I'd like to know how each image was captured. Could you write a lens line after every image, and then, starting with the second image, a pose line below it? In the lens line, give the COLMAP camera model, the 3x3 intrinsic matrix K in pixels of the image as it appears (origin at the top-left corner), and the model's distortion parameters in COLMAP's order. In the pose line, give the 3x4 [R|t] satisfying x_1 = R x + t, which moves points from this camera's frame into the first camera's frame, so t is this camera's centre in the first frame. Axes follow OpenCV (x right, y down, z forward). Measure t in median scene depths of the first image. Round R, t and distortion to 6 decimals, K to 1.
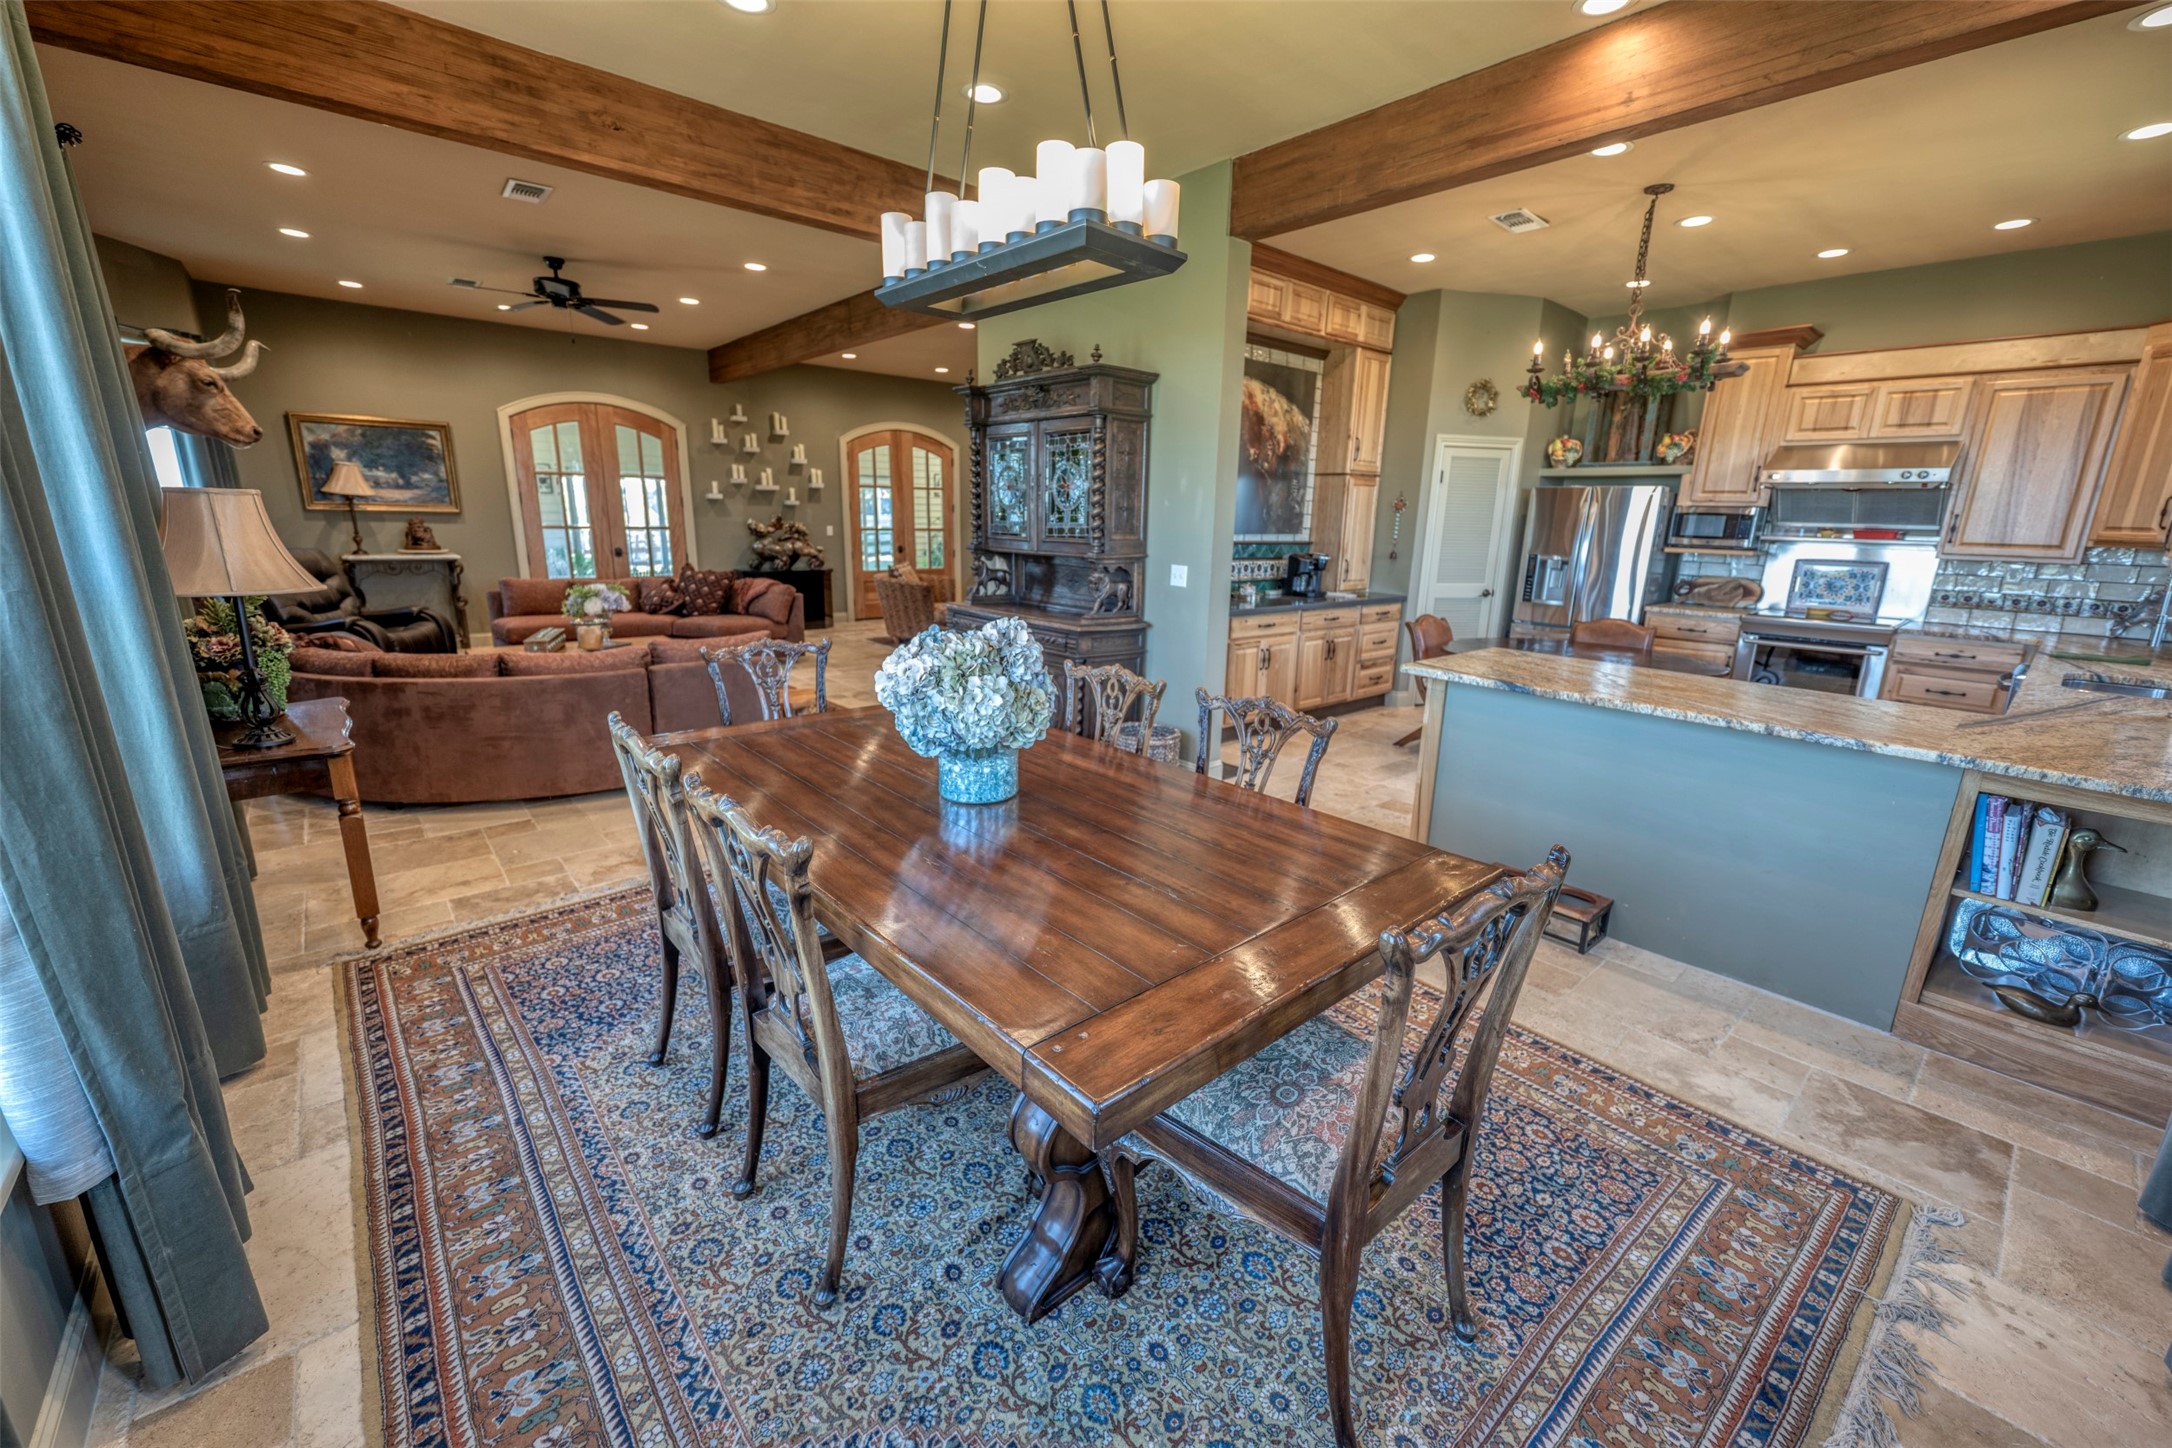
lens RADIAL K [[852.9, 0, 1093.9], [0, 852.9, 725.6], [0, 0, 1]] dist [0.002629, -0.000126]
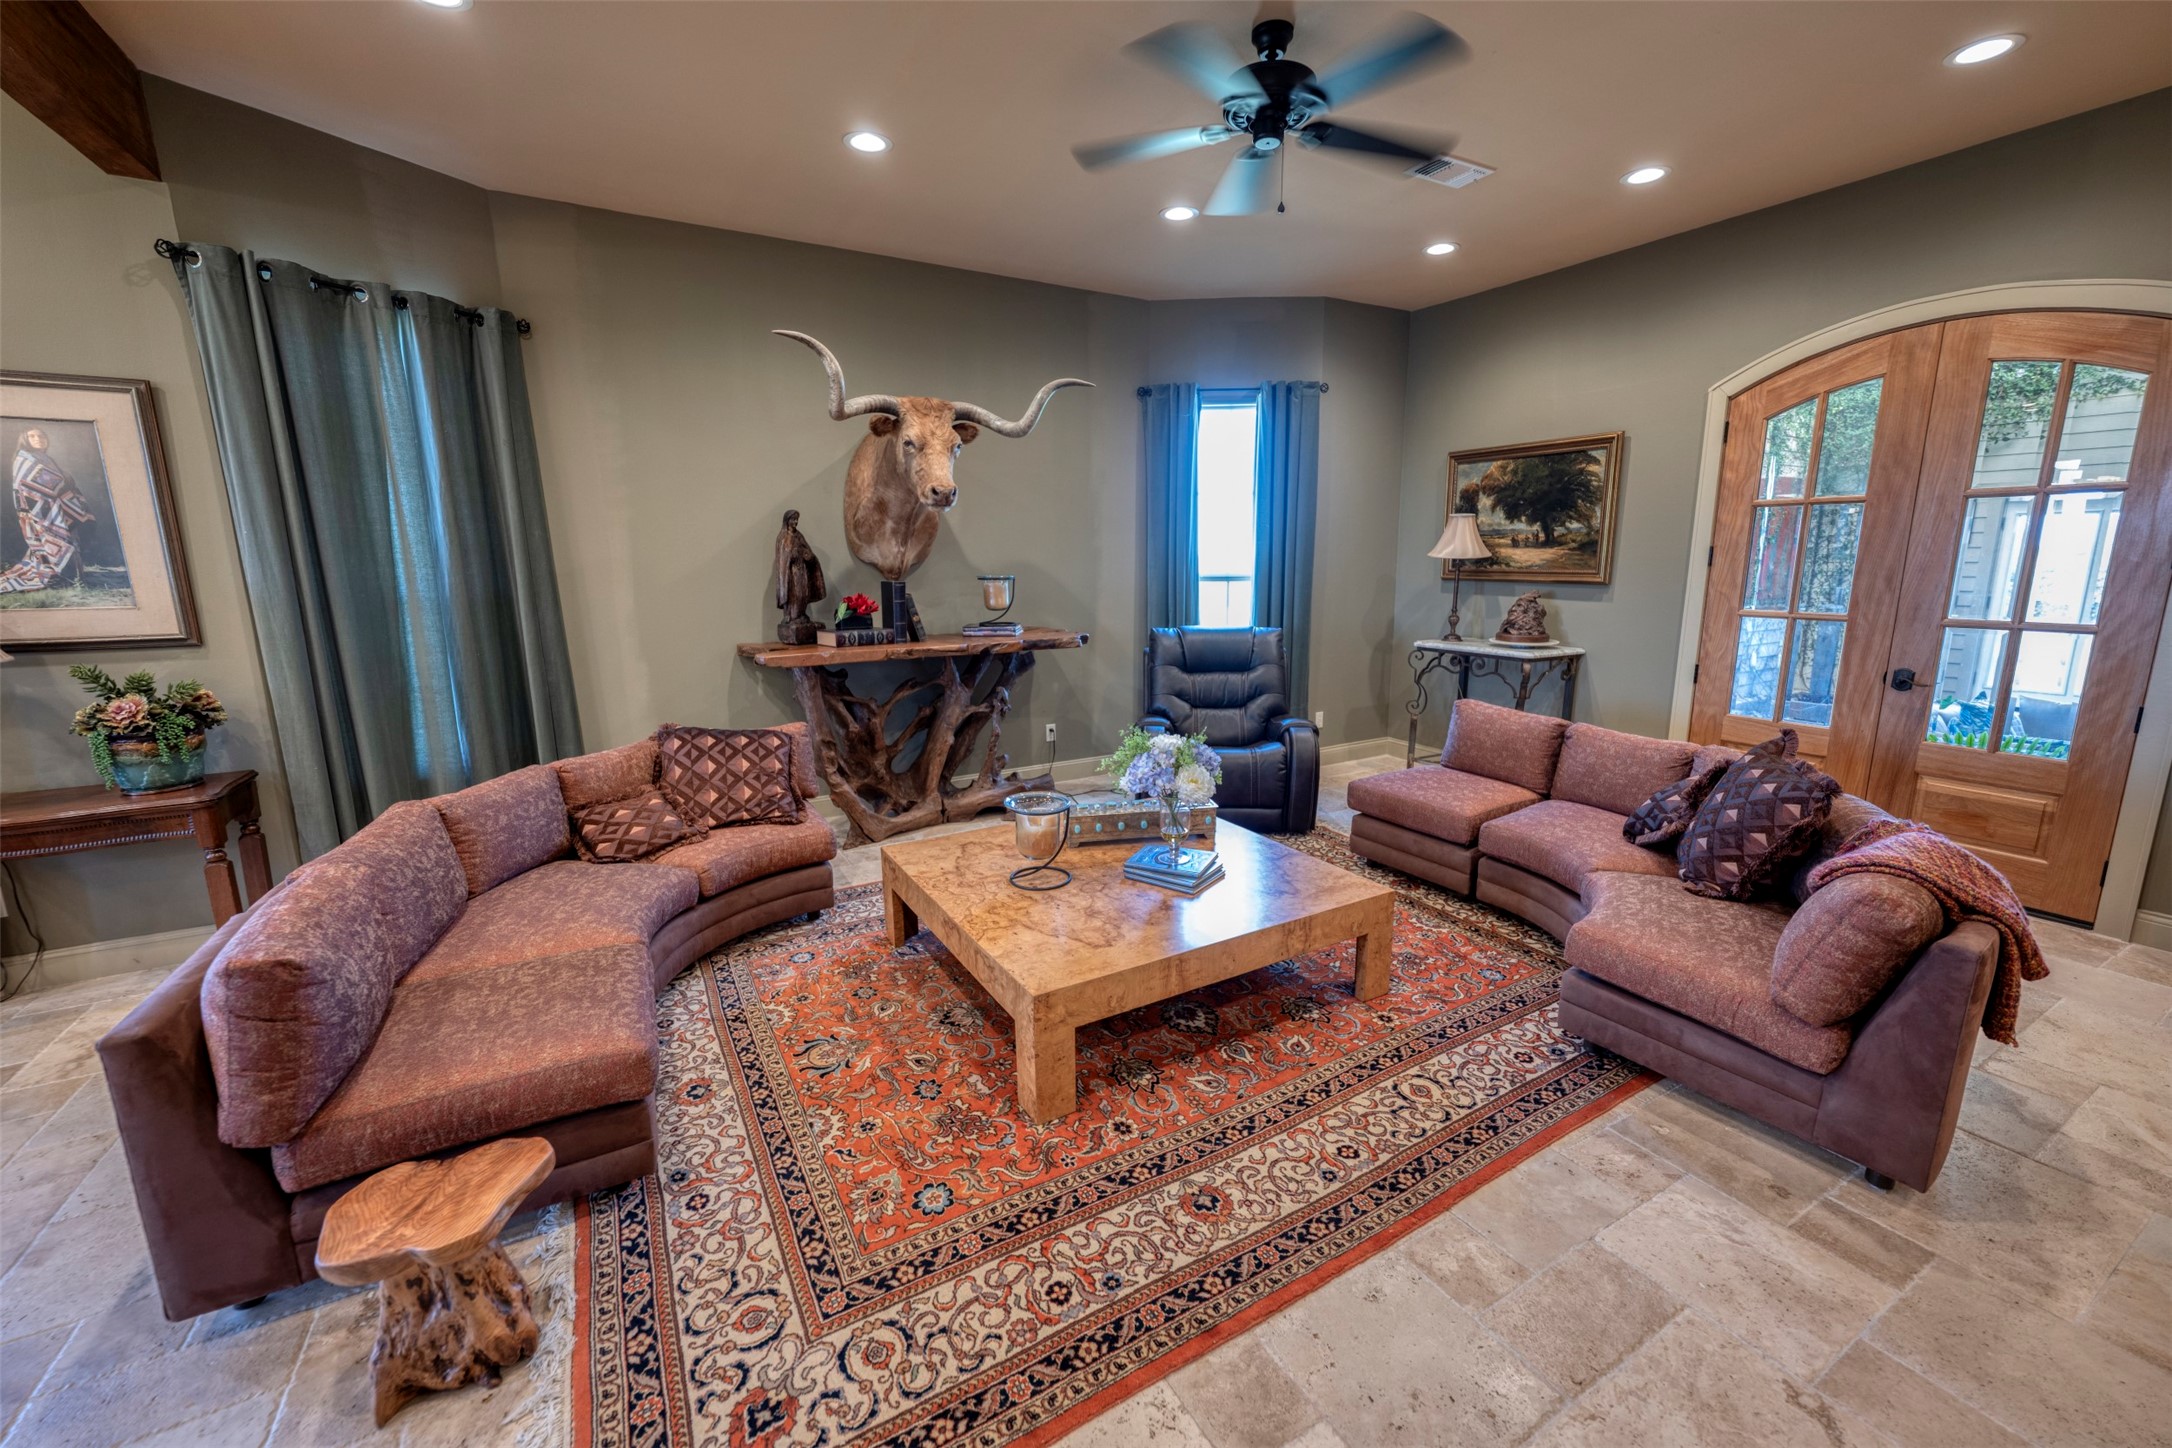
lens RADIAL K [[852.9, 0, 1088.9], [0, 852.9, 730.2], [0, 0, 1]] dist [0.002629, -0.000126]
pose [[-0.189158, 0.172925, -0.966600, -0.090276], [-0.237174, 0.947181, 0.215864, -0.198585], [0.952874, 0.270085, -0.138153, 0.778365]]
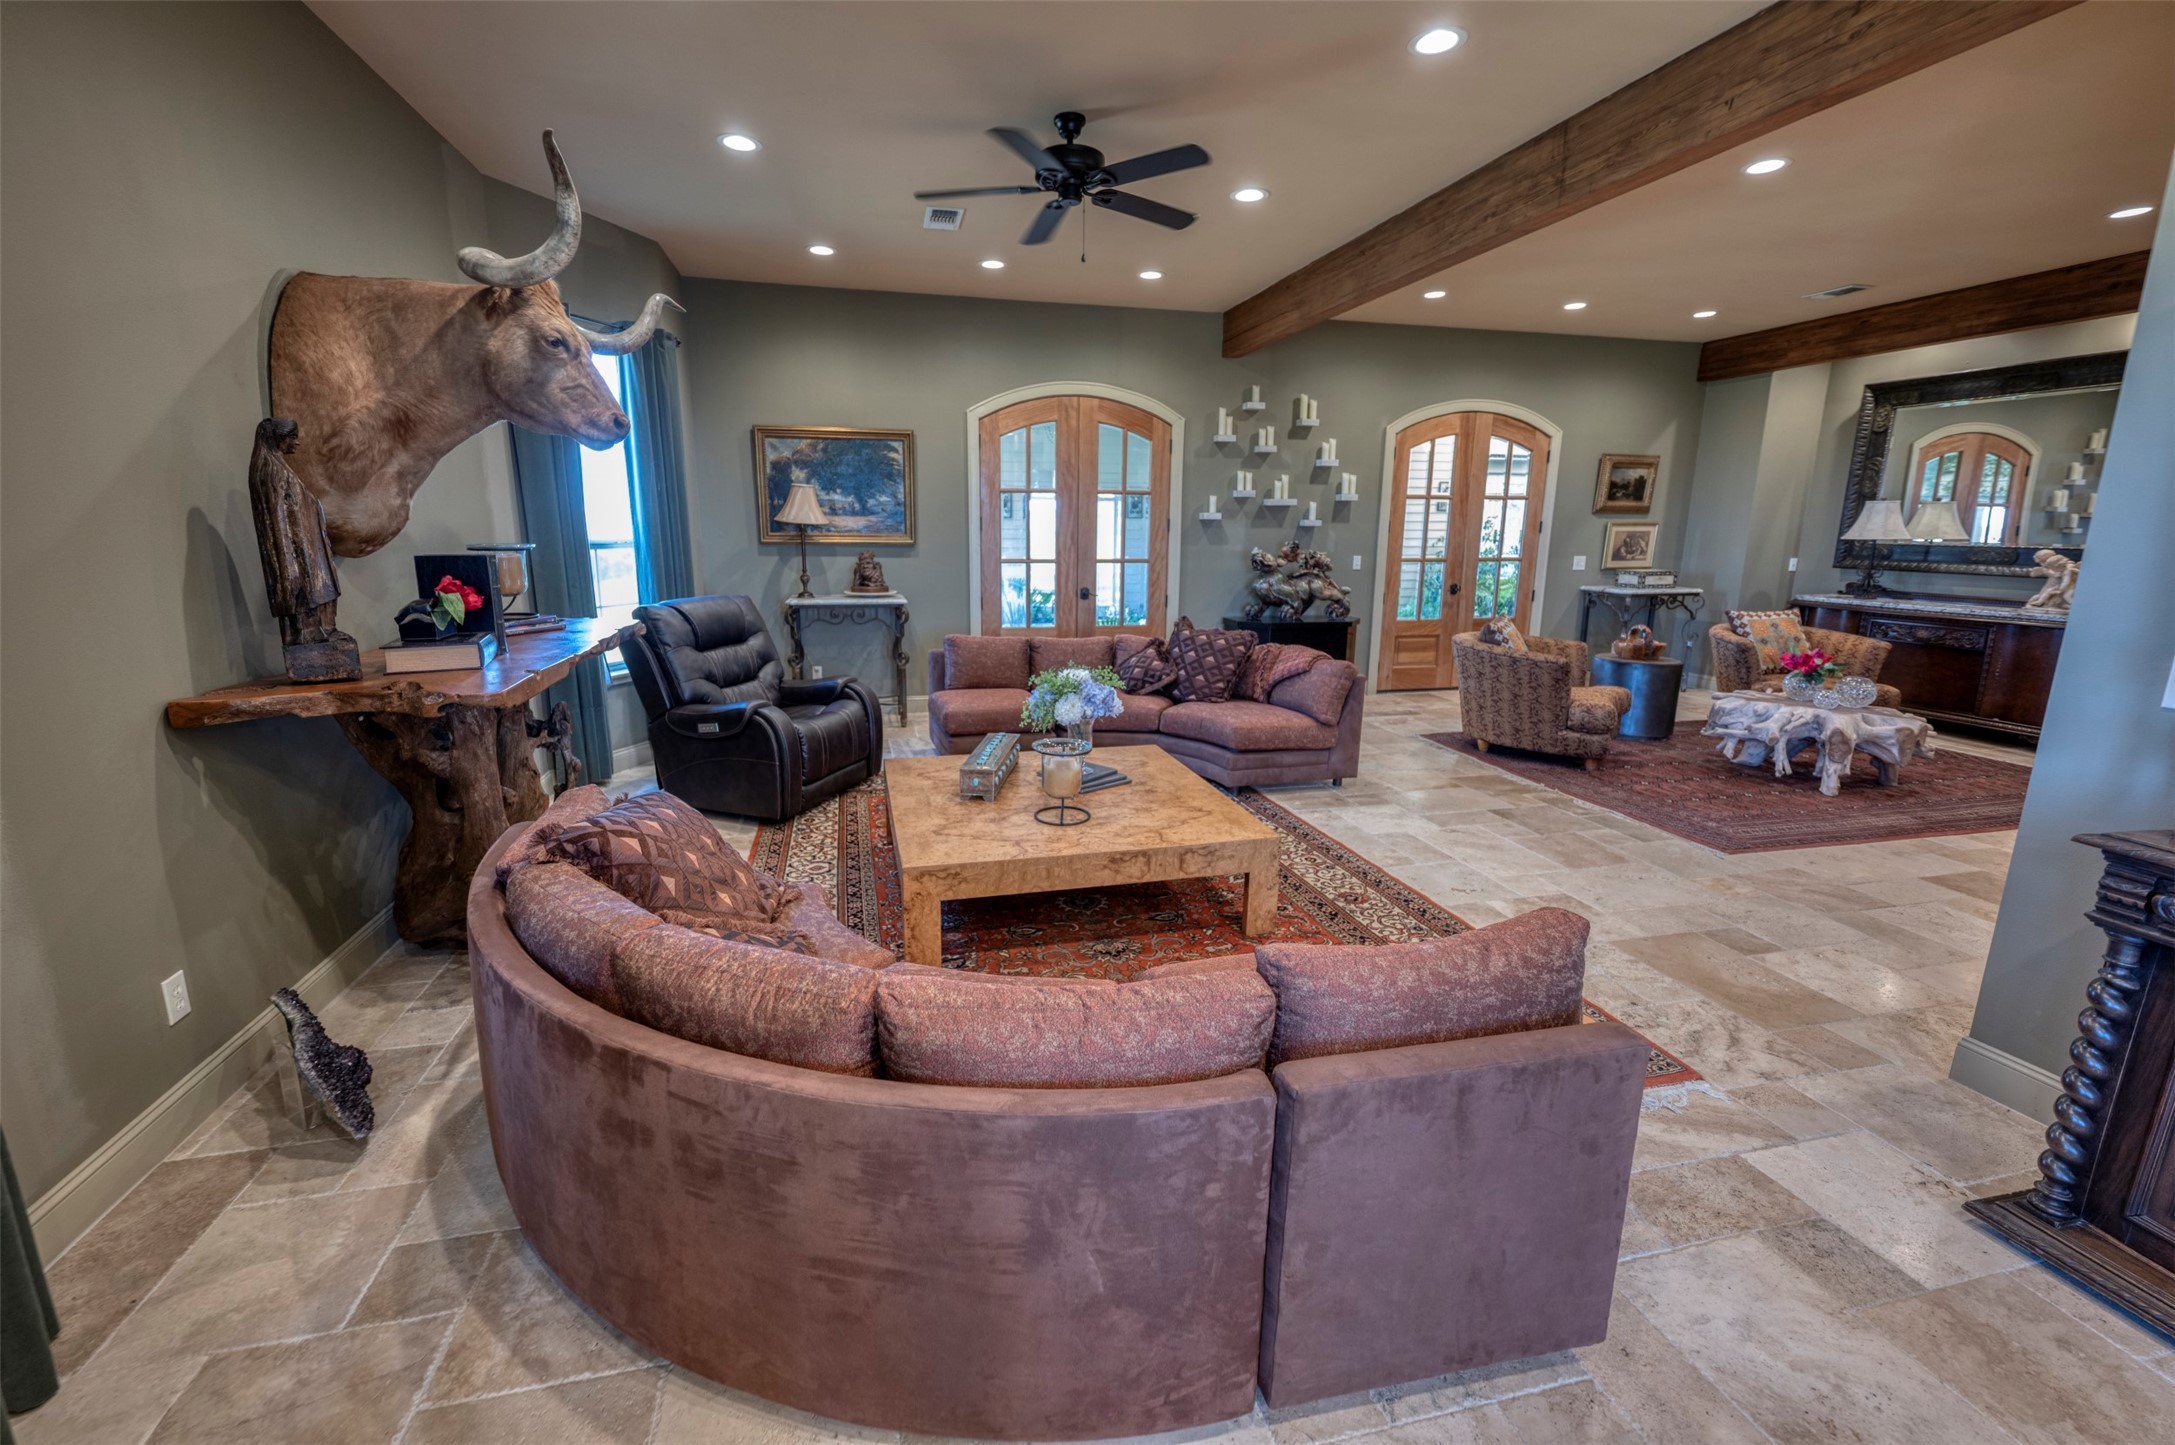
lens RADIAL K [[877.2, 0, 1068.0], [0, 877.2, 713.3], [0, 0, 1]] dist [-0.002663, -0.000650]
pose [[0.886500, 0.079980, -0.455765, -0.241911], [-0.098302, 0.995018, -0.016594, -0.096644], [0.452167, 0.059513, 0.889946, 0.362462]]
